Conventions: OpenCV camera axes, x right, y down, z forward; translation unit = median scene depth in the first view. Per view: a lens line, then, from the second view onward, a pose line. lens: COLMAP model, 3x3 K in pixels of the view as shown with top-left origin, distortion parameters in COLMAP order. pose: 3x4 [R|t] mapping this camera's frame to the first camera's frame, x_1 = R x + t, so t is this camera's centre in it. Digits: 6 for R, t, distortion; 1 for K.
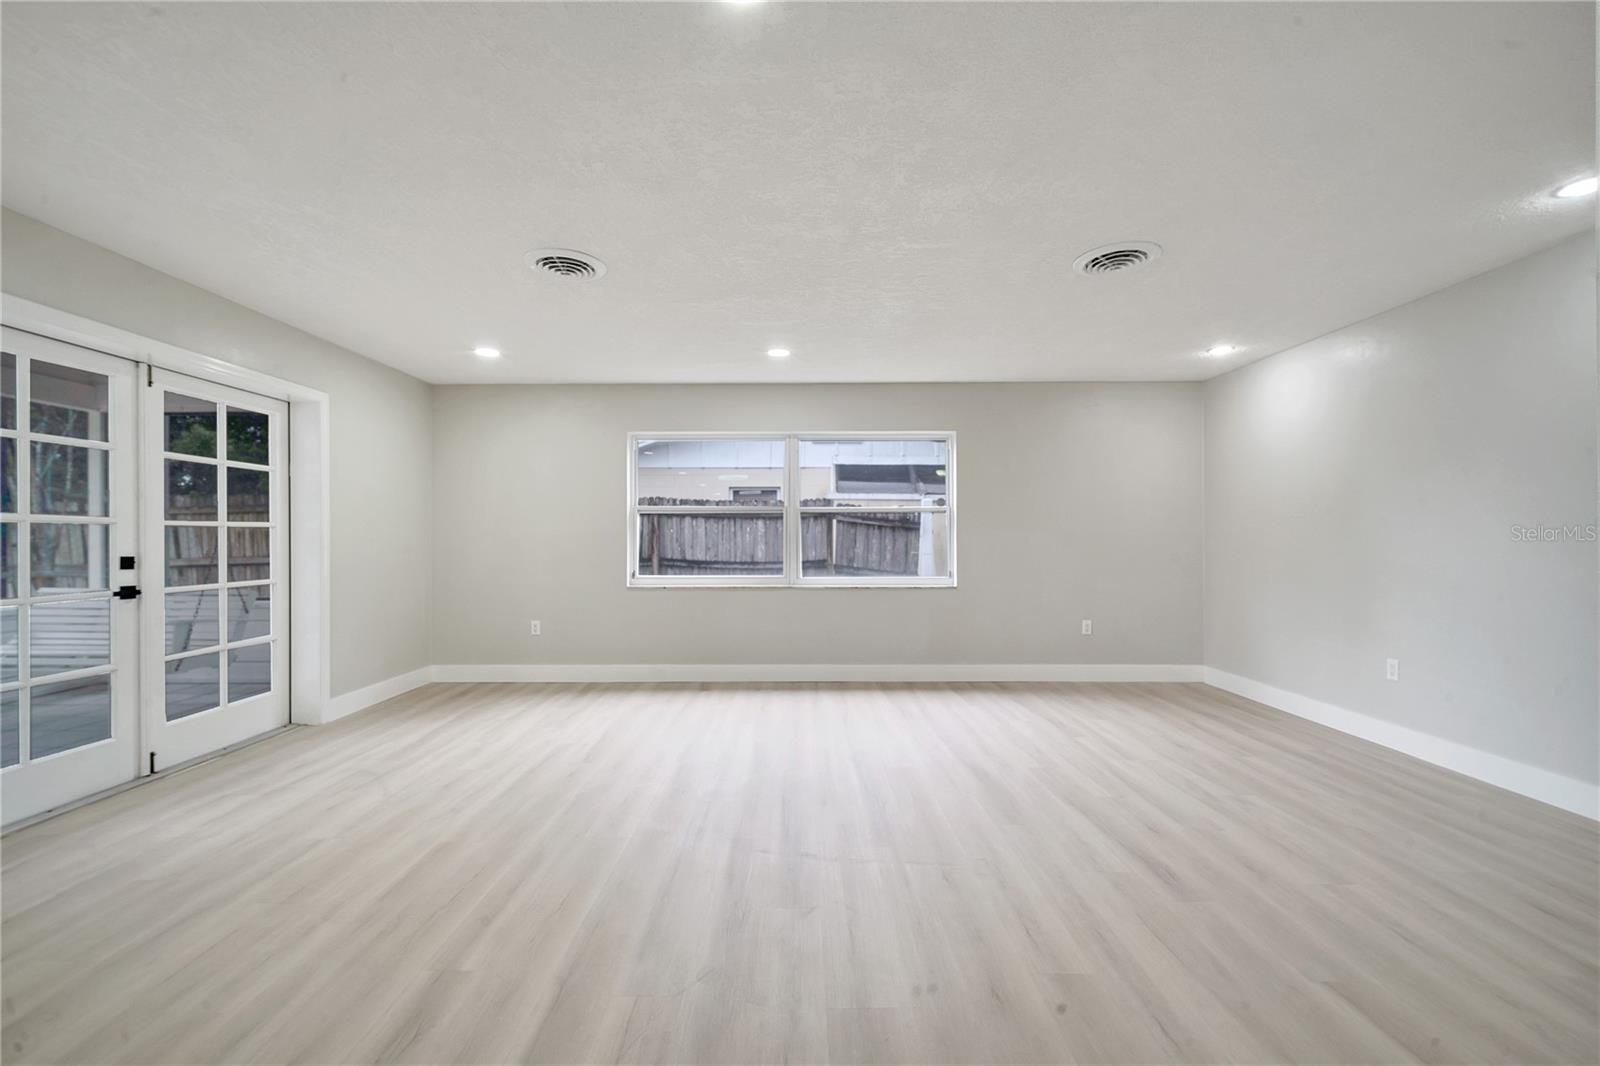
lens RADIAL K [[648.6, 0, 795.7], [0, 648.6, 540.0], [0, 0, 1]] dist [-0.001034, -0.000005]
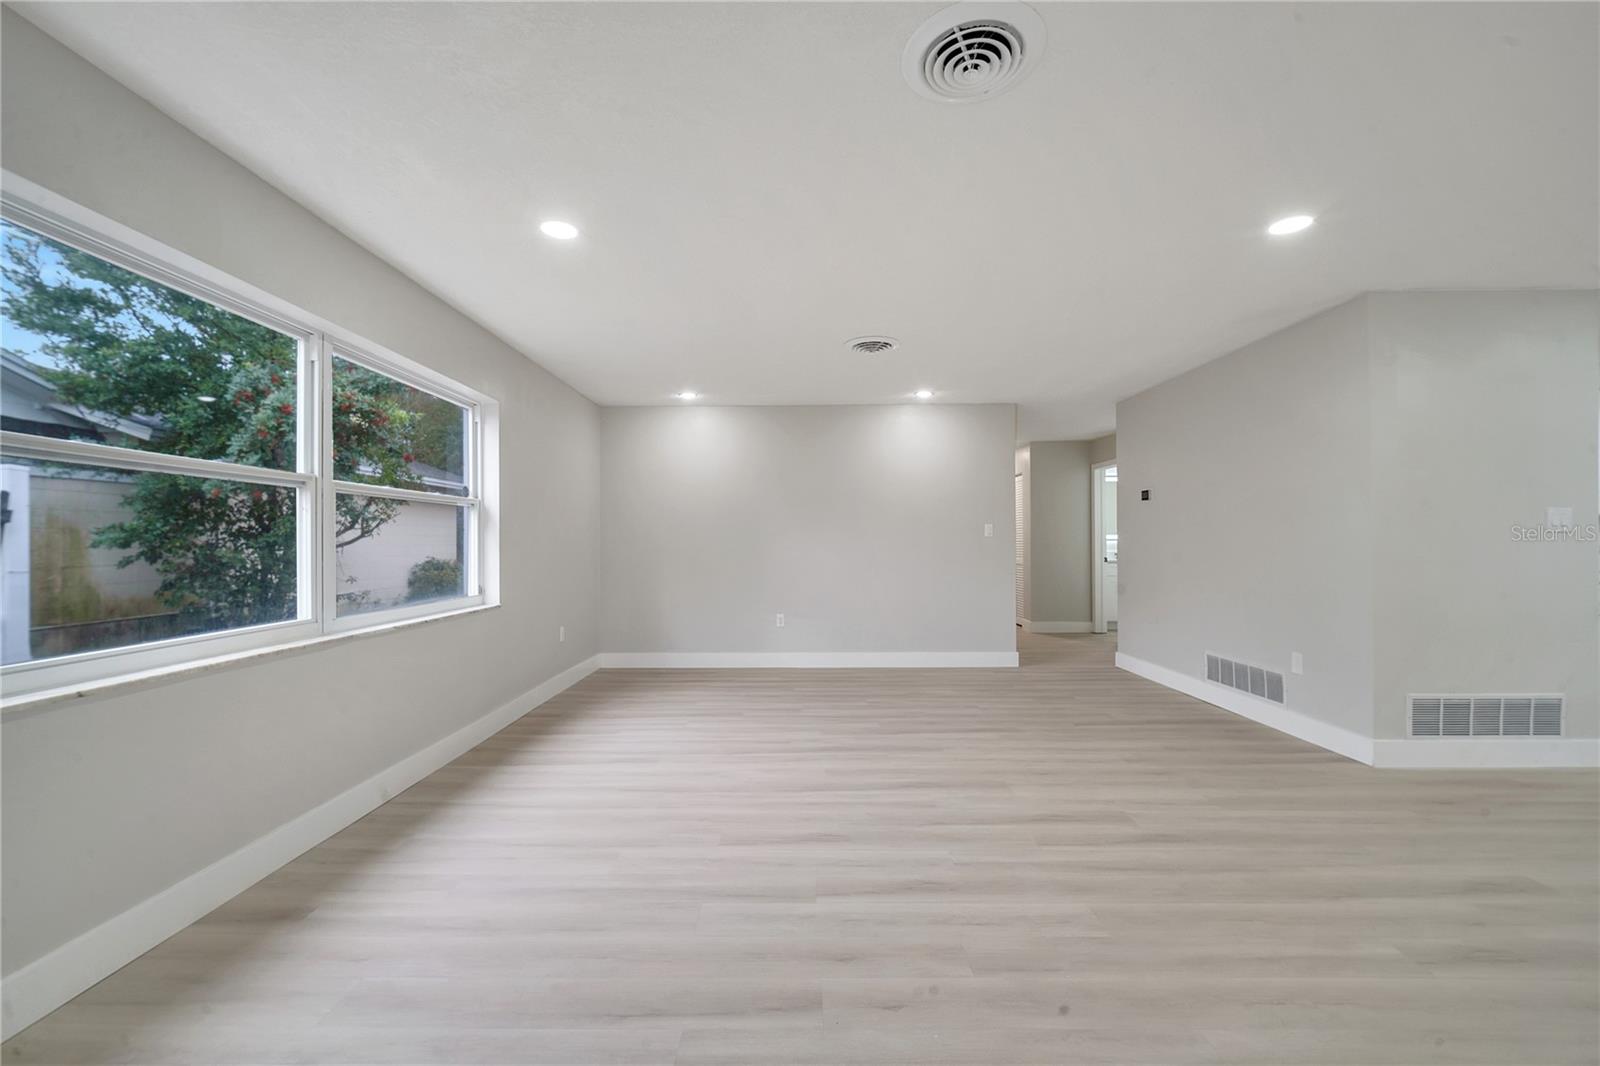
lens RADIAL K [[654.2, 0, 789.1], [0, 654.2, 540.4], [0, 0, 1]] dist [0.011011, -0.009988]
pose [[0.008470, 0.003868, 0.999957, -0.507883], [0.005471, 0.999977, -0.003914, 0.000111], [-0.999949, 0.005504, 0.008449, 0.634128]]
